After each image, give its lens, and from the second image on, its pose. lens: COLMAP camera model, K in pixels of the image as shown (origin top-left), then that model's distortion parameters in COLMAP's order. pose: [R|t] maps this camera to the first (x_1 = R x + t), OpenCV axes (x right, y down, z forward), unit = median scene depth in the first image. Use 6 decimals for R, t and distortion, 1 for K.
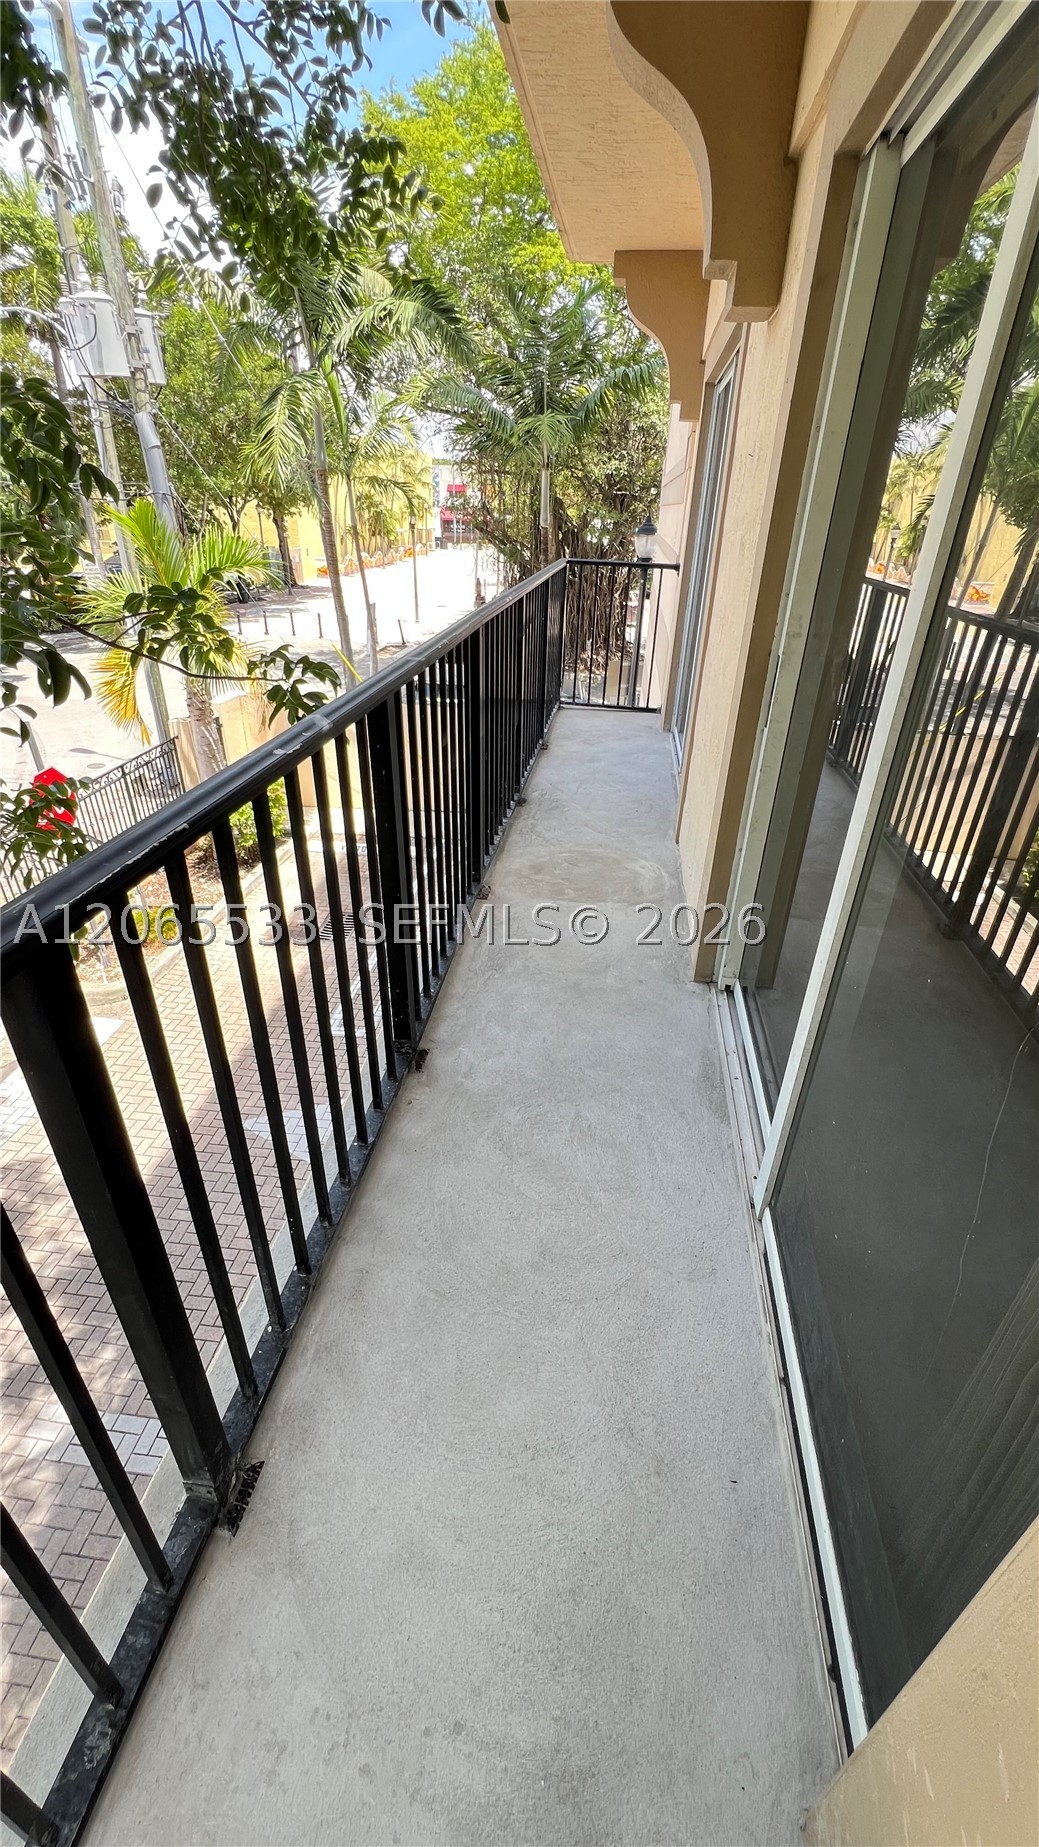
lens RADIAL K [[733.9, 0, 519.5], [0, 733.9, 923.5], [0, 0, 1]] dist [-0.000636, -0.000015]
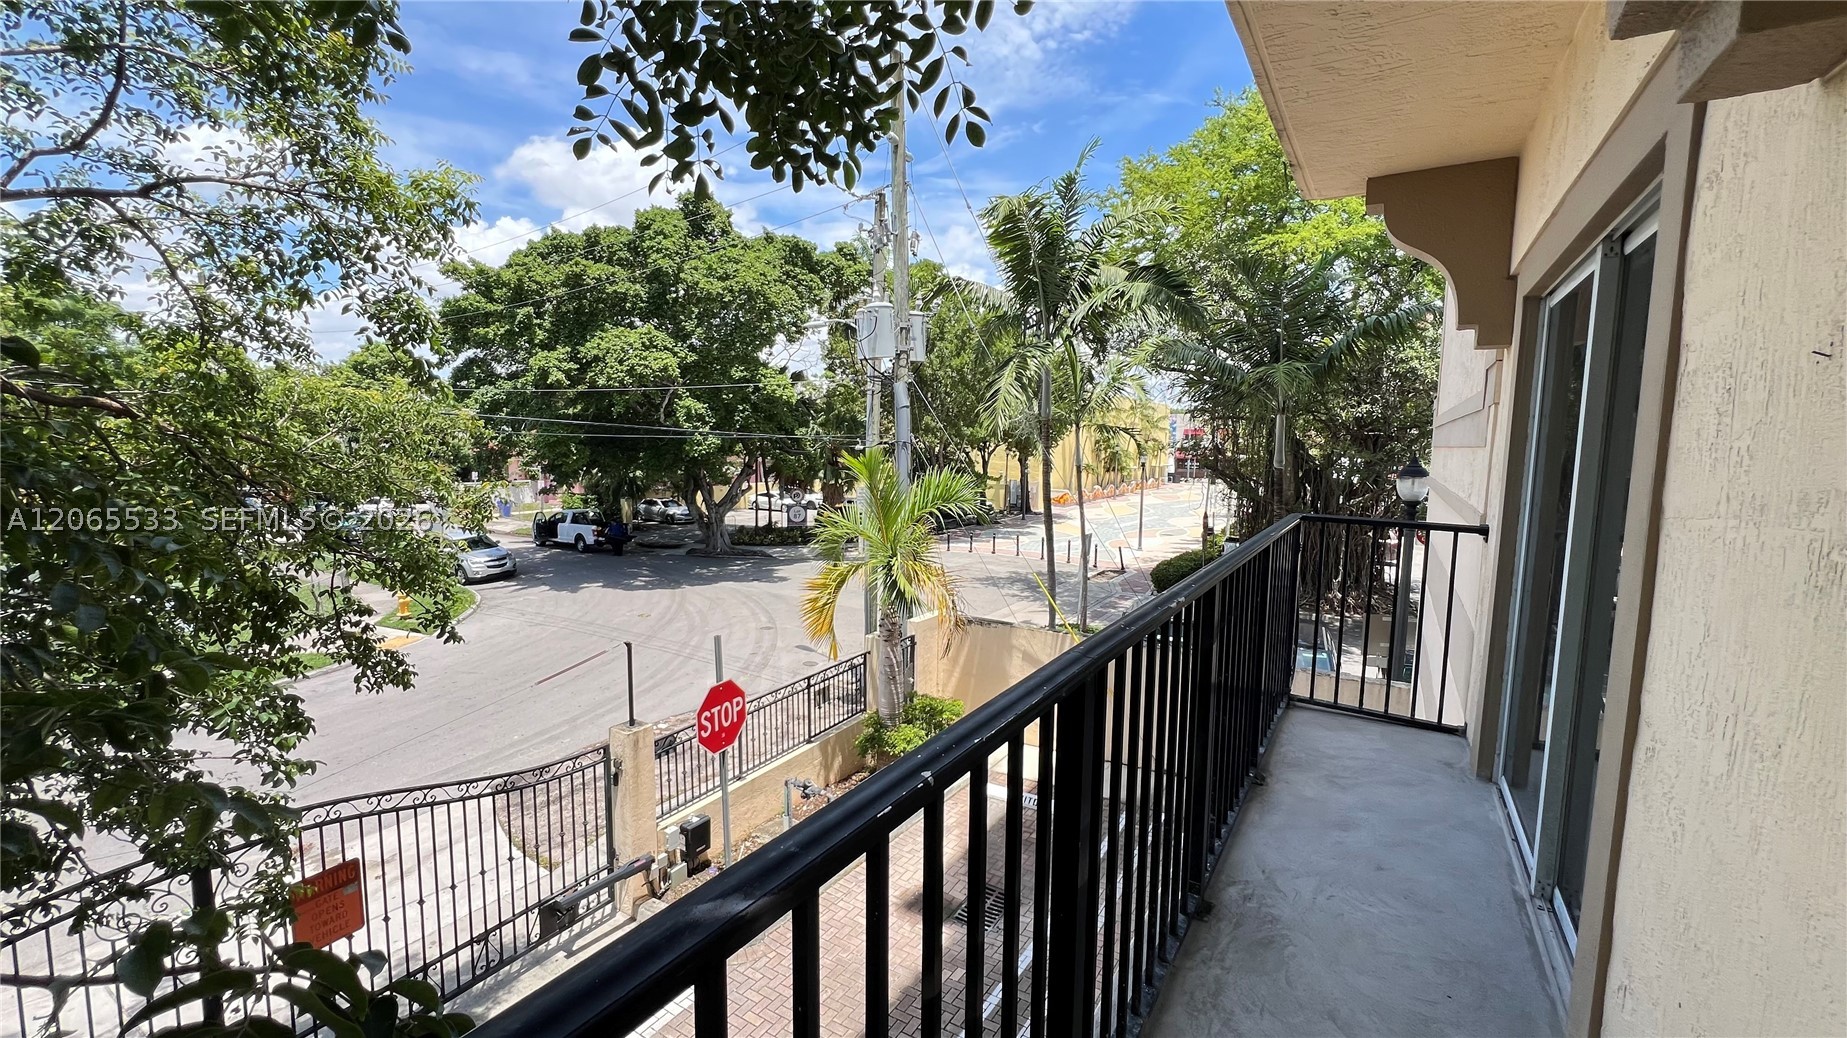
lens RADIAL K [[733.9, 0, 923.5], [0, 733.9, 519.0], [0, 0, 1]] dist [-0.000636, -0.000015]
pose [[0.910362, 0.030757, -0.412667, 0.009214], [-0.196403, 0.909871, -0.365459, -0.057106], [0.364234, 0.413749, 0.834354, 0.094551]]
